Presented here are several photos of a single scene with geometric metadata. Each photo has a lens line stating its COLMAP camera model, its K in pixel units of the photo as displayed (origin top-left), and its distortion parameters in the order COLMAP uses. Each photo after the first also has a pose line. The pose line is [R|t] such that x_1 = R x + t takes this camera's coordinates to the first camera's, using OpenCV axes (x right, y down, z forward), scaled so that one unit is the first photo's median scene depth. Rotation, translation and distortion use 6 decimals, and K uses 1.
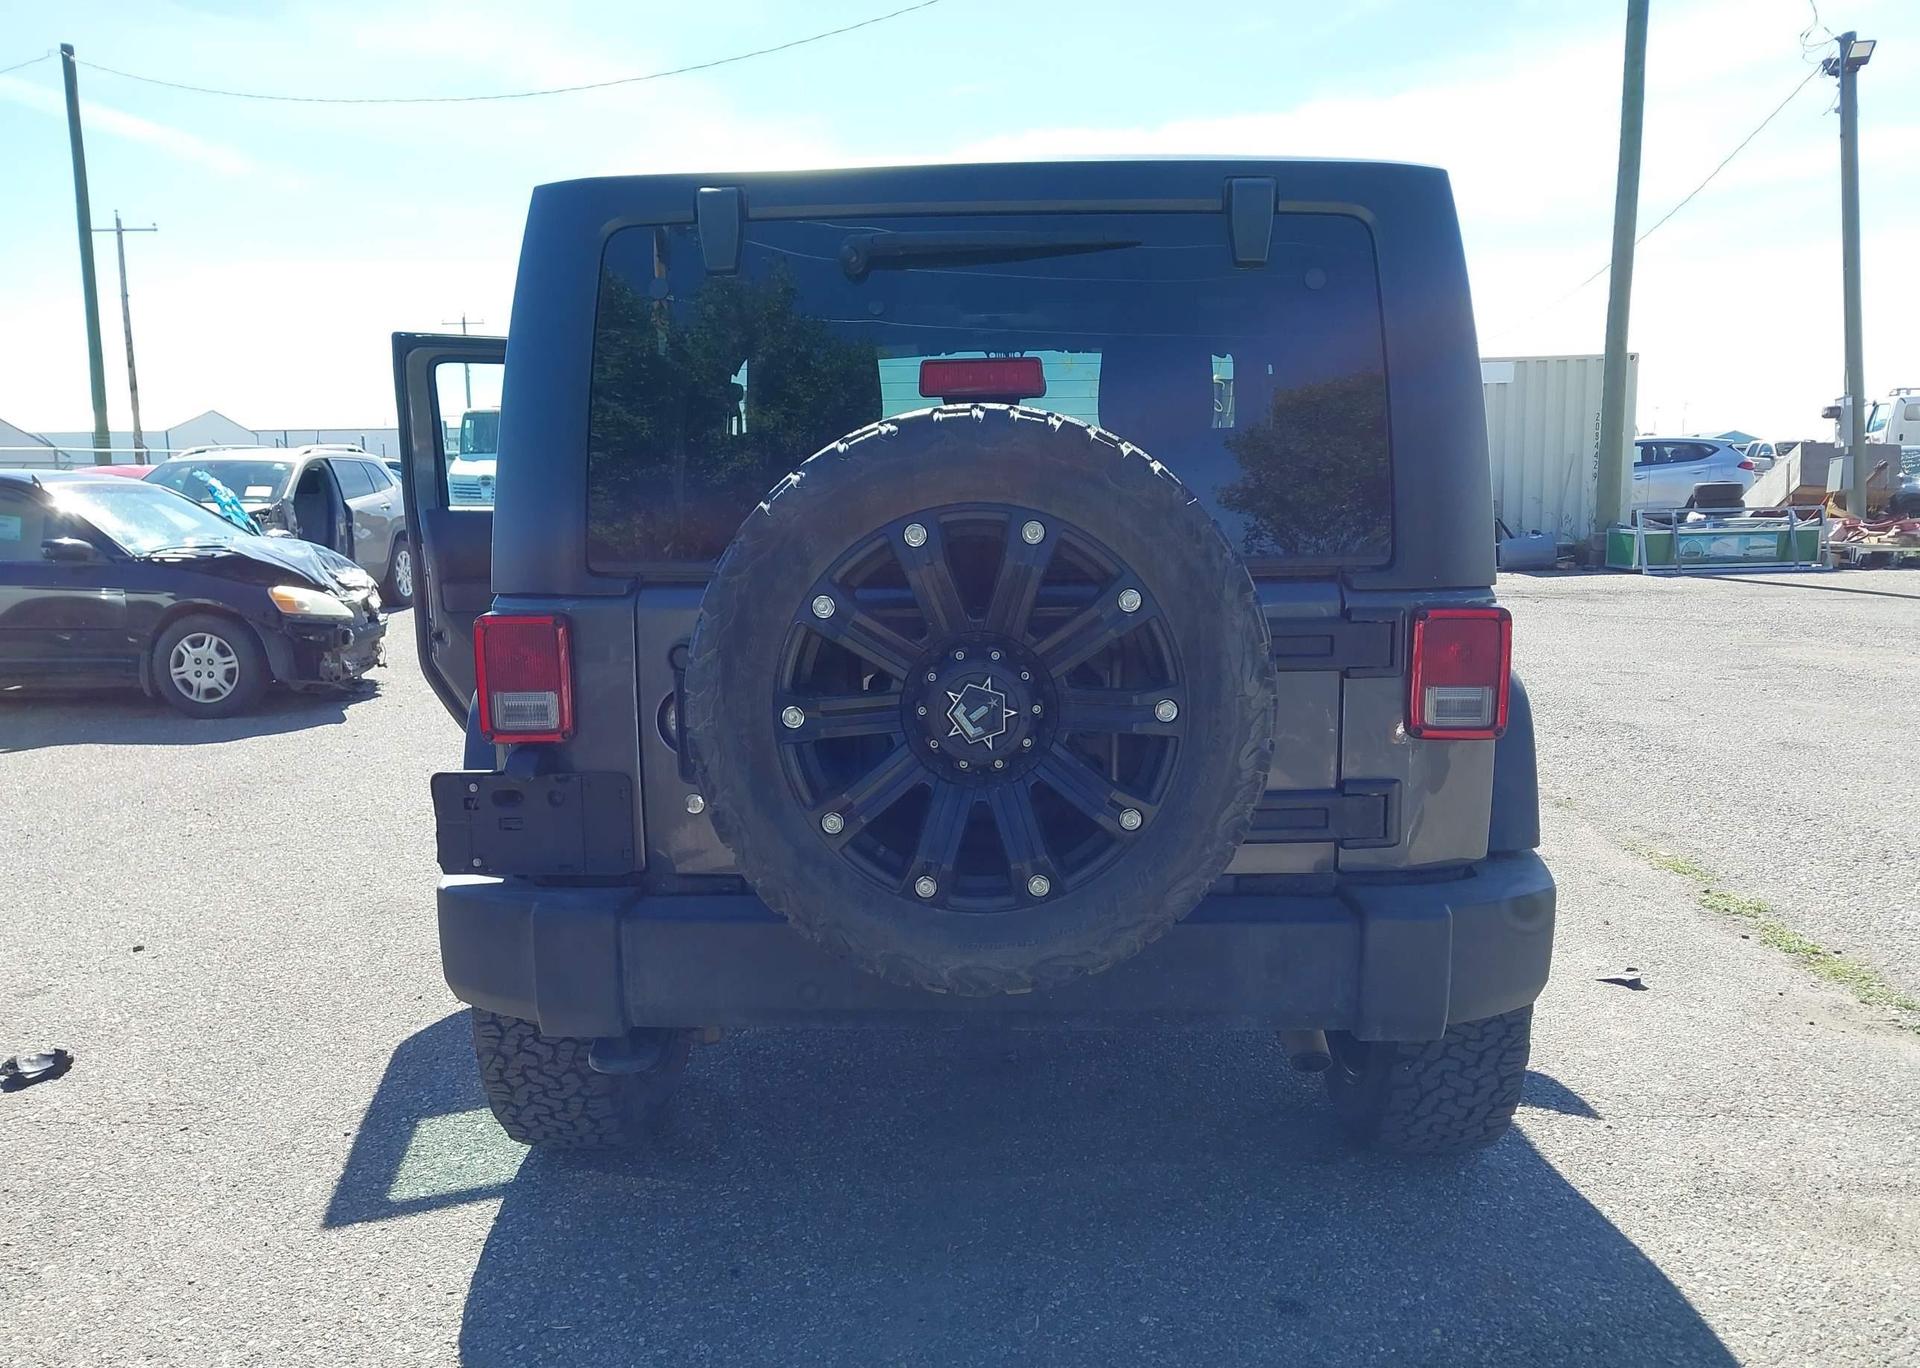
lens RADIAL K [[1542.3, 0, 967.0], [0, 1542.3, 651.5], [0, 0, 1]] dist [0.004687, -0.005856]
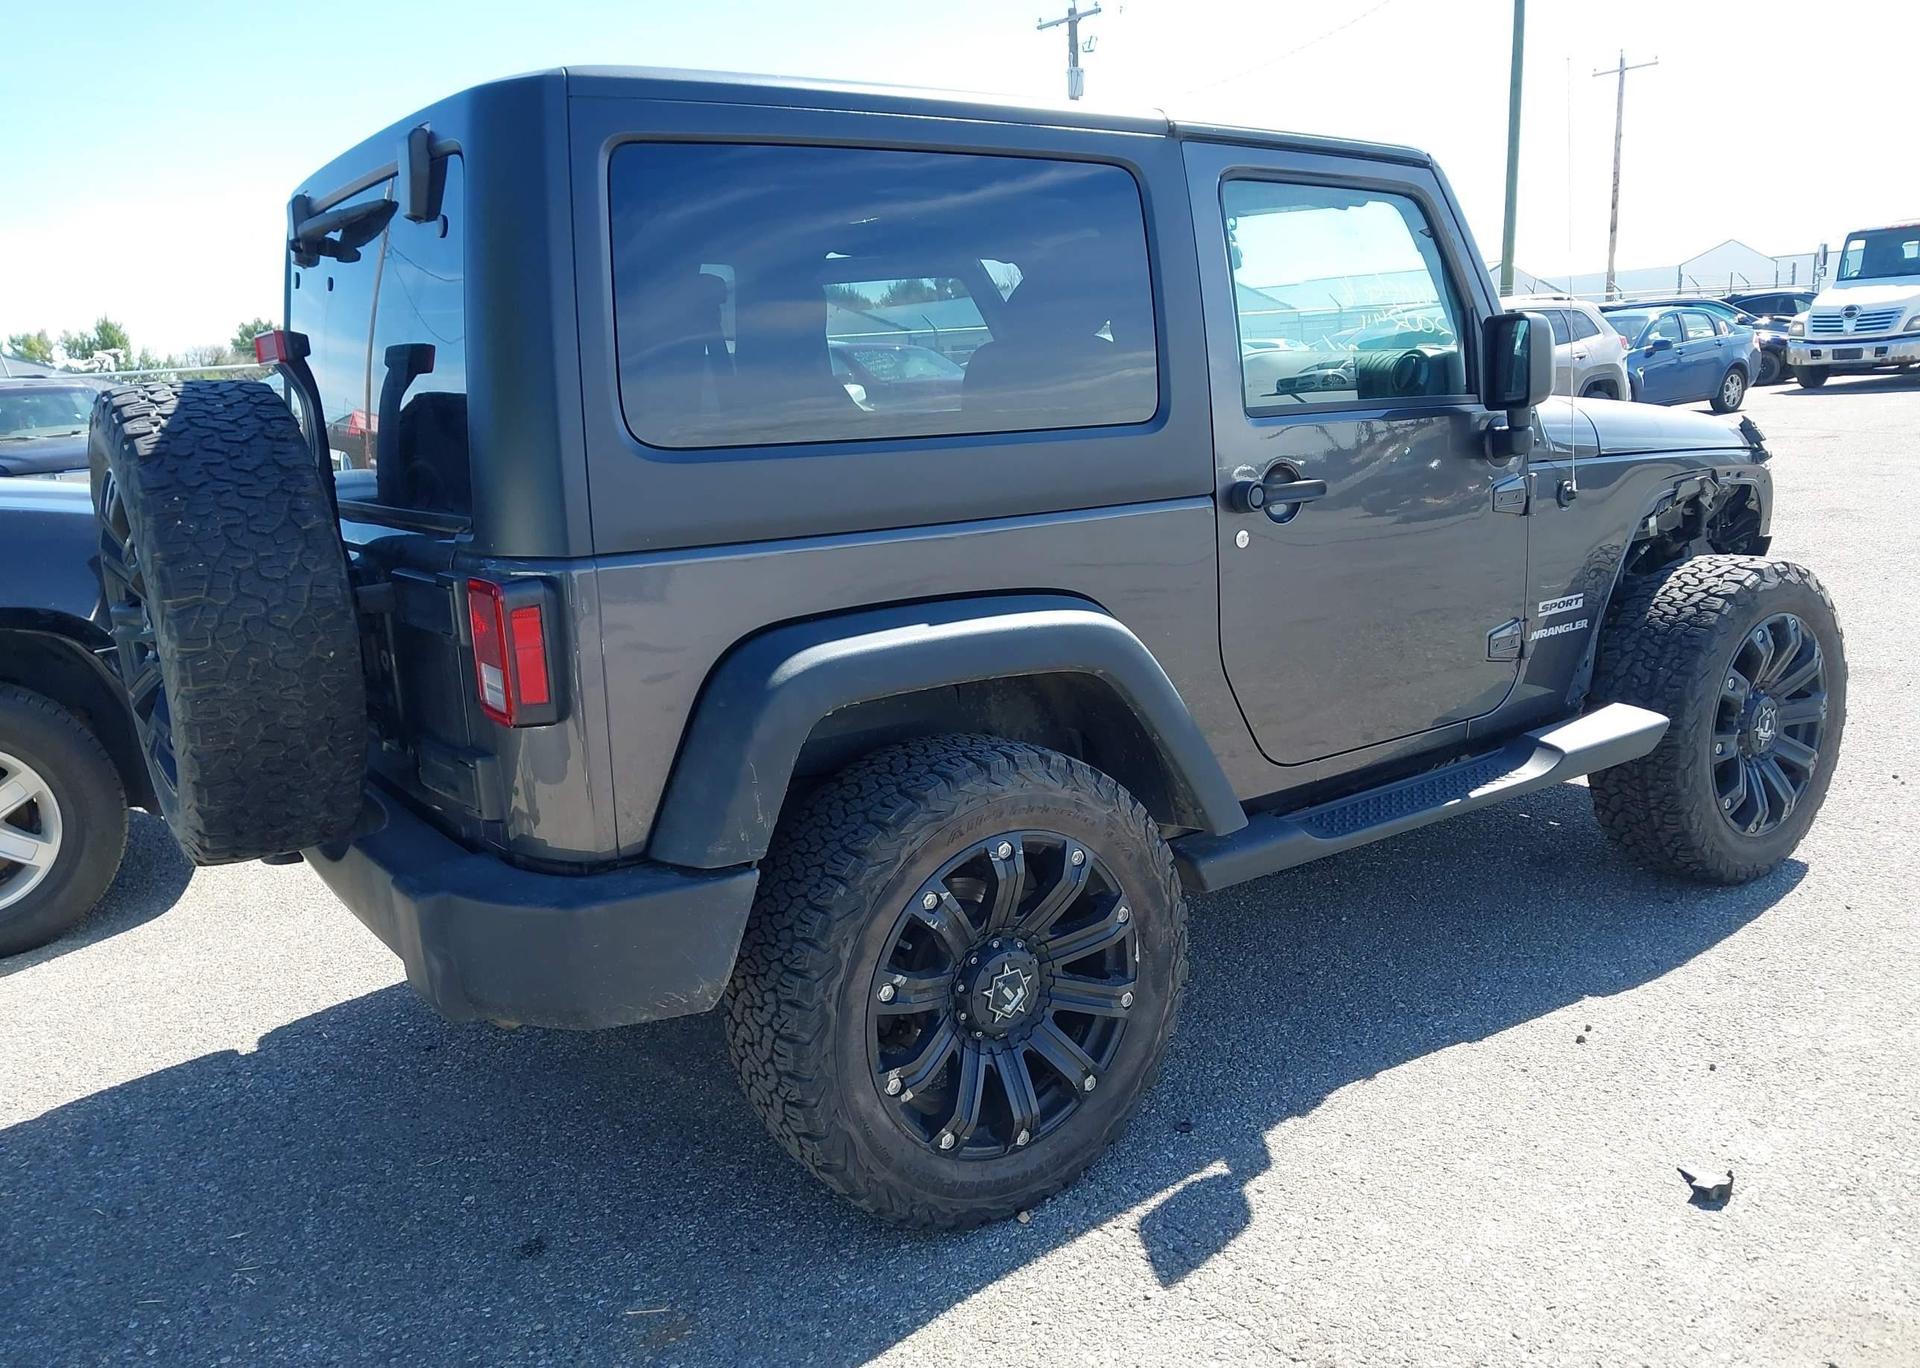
lens RADIAL K [[1526.1, 0, 960.0], [0, 1526.1, 684.0], [0, 0, 1]] dist [0.009781, -0.004442]
pose [[0.599202, 0.141563, -0.787983, 1.042325], [-0.039563, 0.988276, 0.147462, -0.097538], [0.799620, -0.057184, 0.597777, 0.595468]]
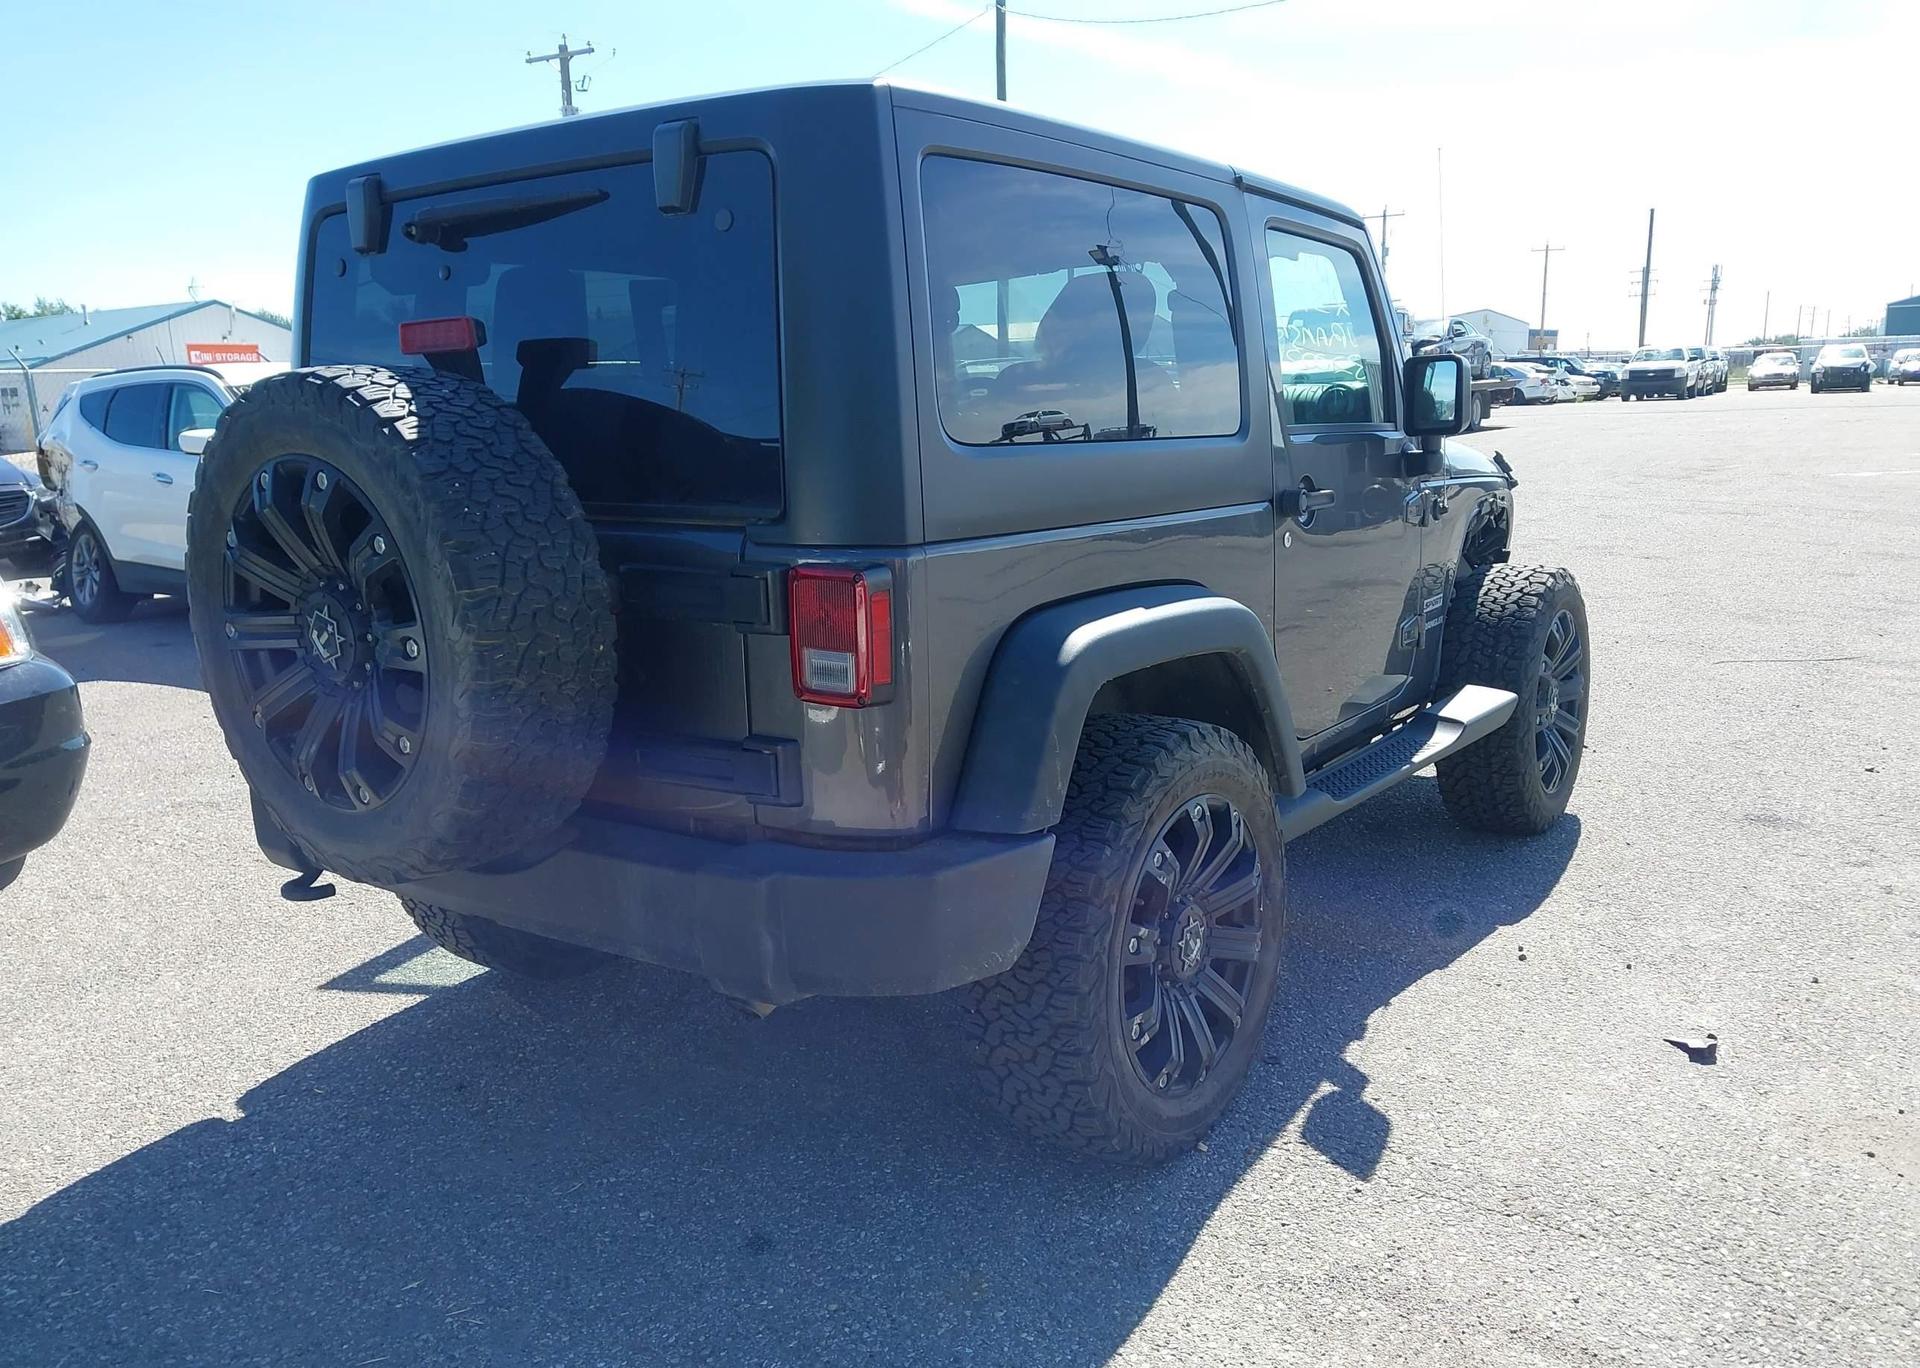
lens RADIAL K [[1536.8, 0, 960.0], [0, 1536.8, 684.0], [0, 0, 1]] dist [0.006560, -0.005891]
pose [[0.831770, 0.094095, -0.547088, 0.778953], [-0.045549, 0.993775, 0.101670, -0.048028], [0.553249, -0.059646, 0.830878, 0.233462]]
